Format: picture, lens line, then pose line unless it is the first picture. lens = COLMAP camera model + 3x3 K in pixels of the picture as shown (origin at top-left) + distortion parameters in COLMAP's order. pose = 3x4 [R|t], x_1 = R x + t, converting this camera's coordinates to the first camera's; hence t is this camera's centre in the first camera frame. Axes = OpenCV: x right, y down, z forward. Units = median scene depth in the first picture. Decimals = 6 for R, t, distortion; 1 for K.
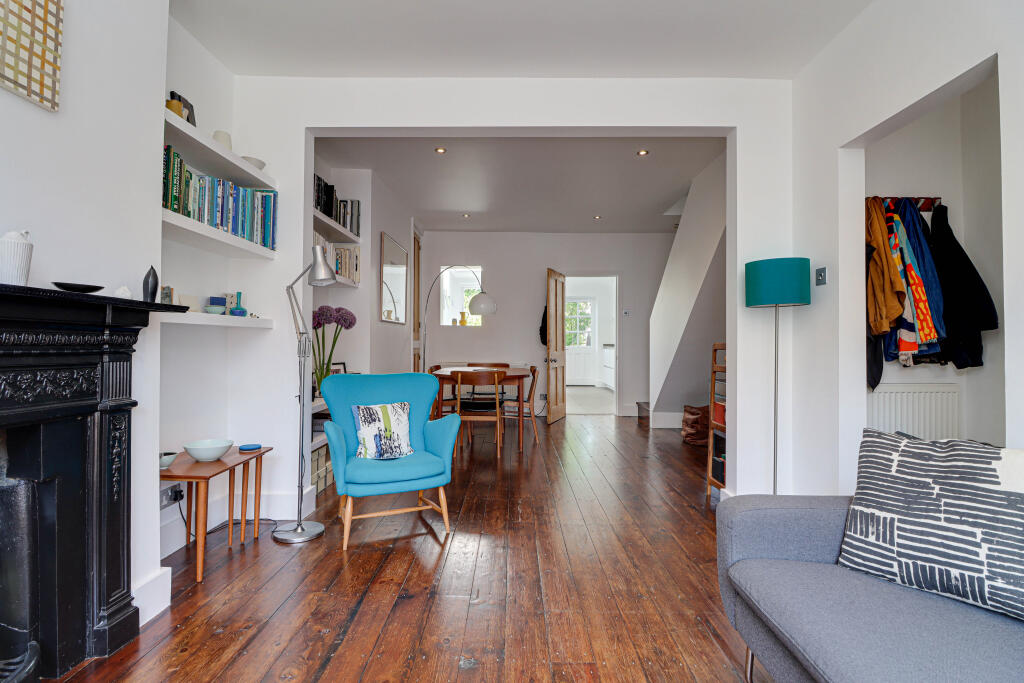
lens RADIAL K [[480.6, 0, 510.5], [0, 480.6, 334.9], [0, 0, 1]] dist [-0.002091, -0.011078]
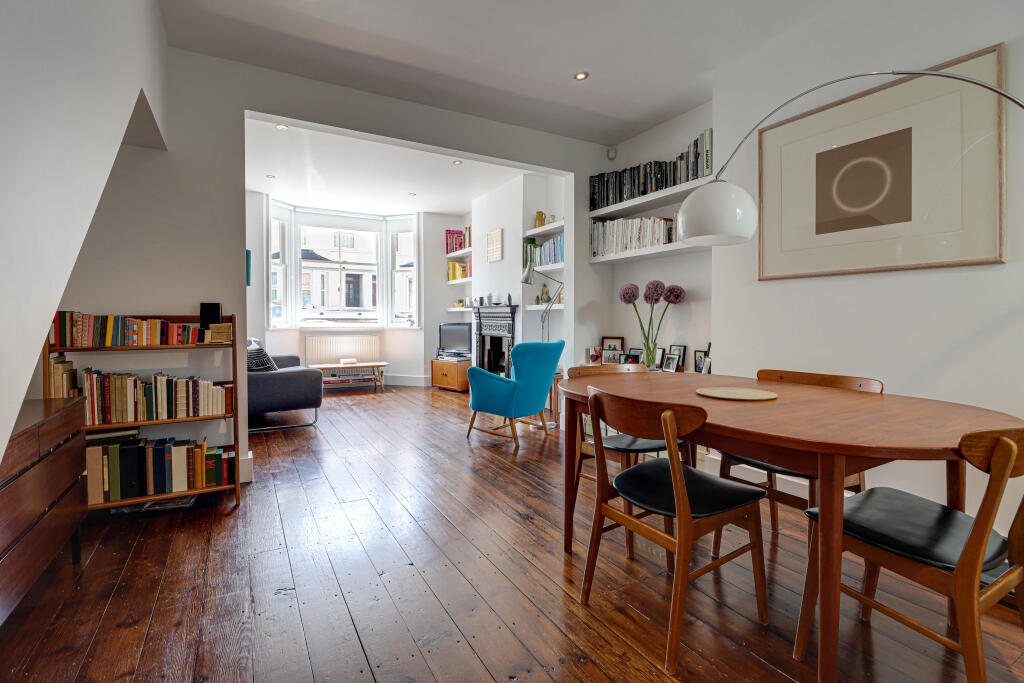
lens RADIAL K [[480.6, 0, 510.5], [0, 480.6, 334.9], [0, 0, 1]] dist [-0.002091, -0.011078]
pose [[-0.860914, 0.005043, -0.508726, 0.283305], [-0.001682, 0.999917, 0.012759, 0.025094], [0.508748, 0.011841, -0.860834, 1.254725]]
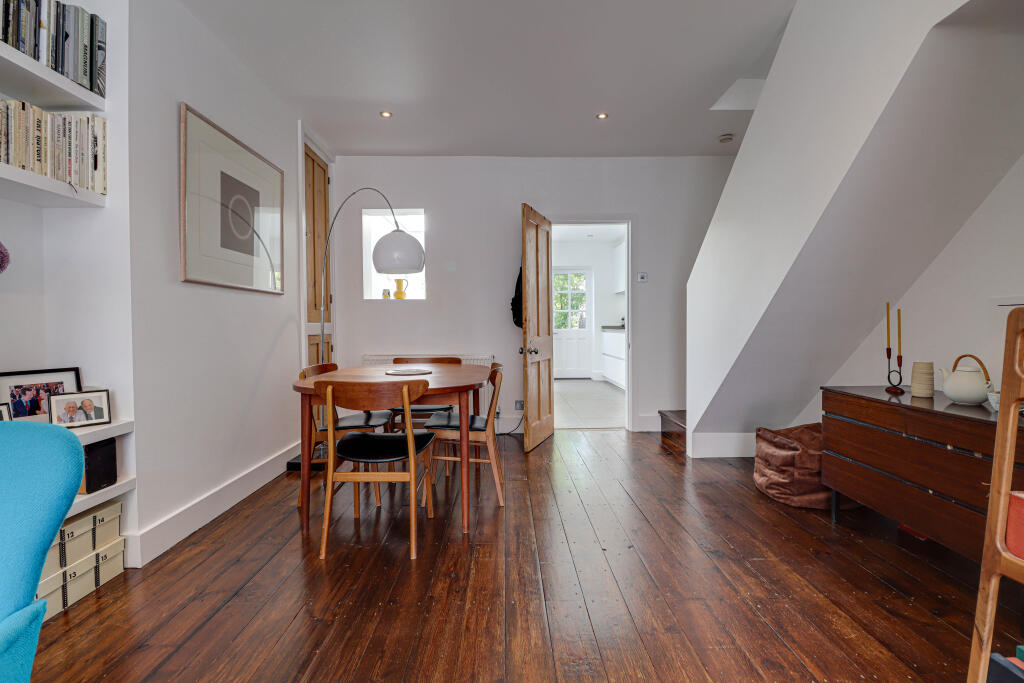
lens RADIAL K [[480.6, 0, 510.5], [0, 480.6, 334.9], [0, 0, 1]] dist [-0.002091, -0.011078]
pose [[0.999709, -0.012304, 0.020756, 0.046528], [0.011629, 0.999409, 0.032361, 0.011022], [-0.021142, -0.032110, 0.999261, 0.369620]]
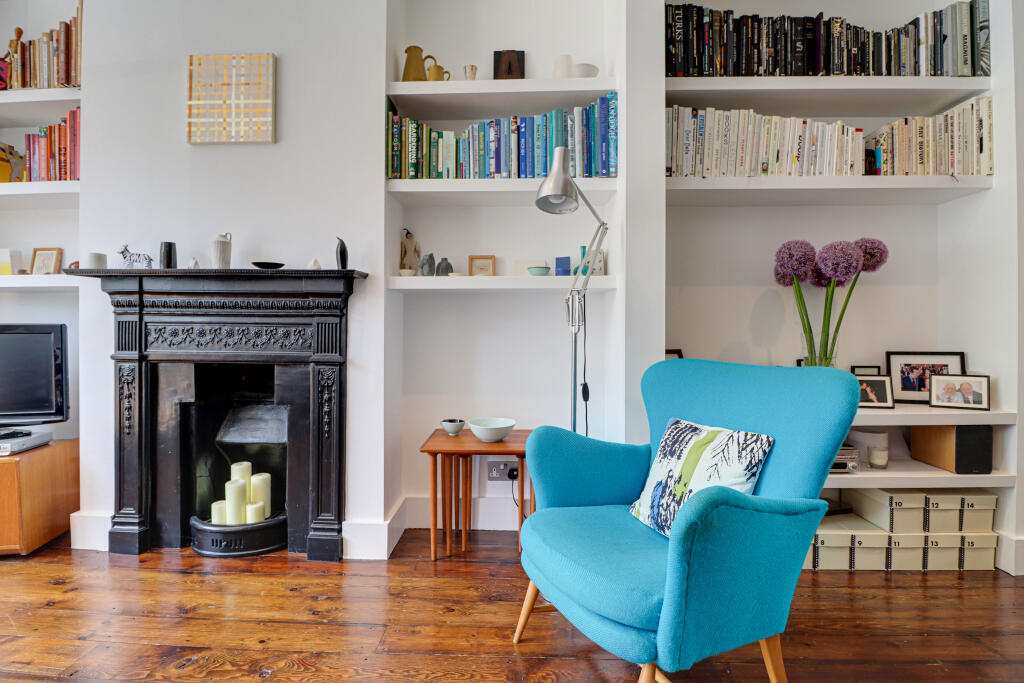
lens RADIAL K [[480.6, 0, 510.5], [0, 480.6, 334.9], [0, 0, 1]] dist [-0.002091, -0.011078]
pose [[-0.027839, -0.010393, -0.999558, 0.097539], [0.013326, 0.999853, -0.010767, 0.027671], [0.999524, -0.013620, -0.027697, 0.393811]]
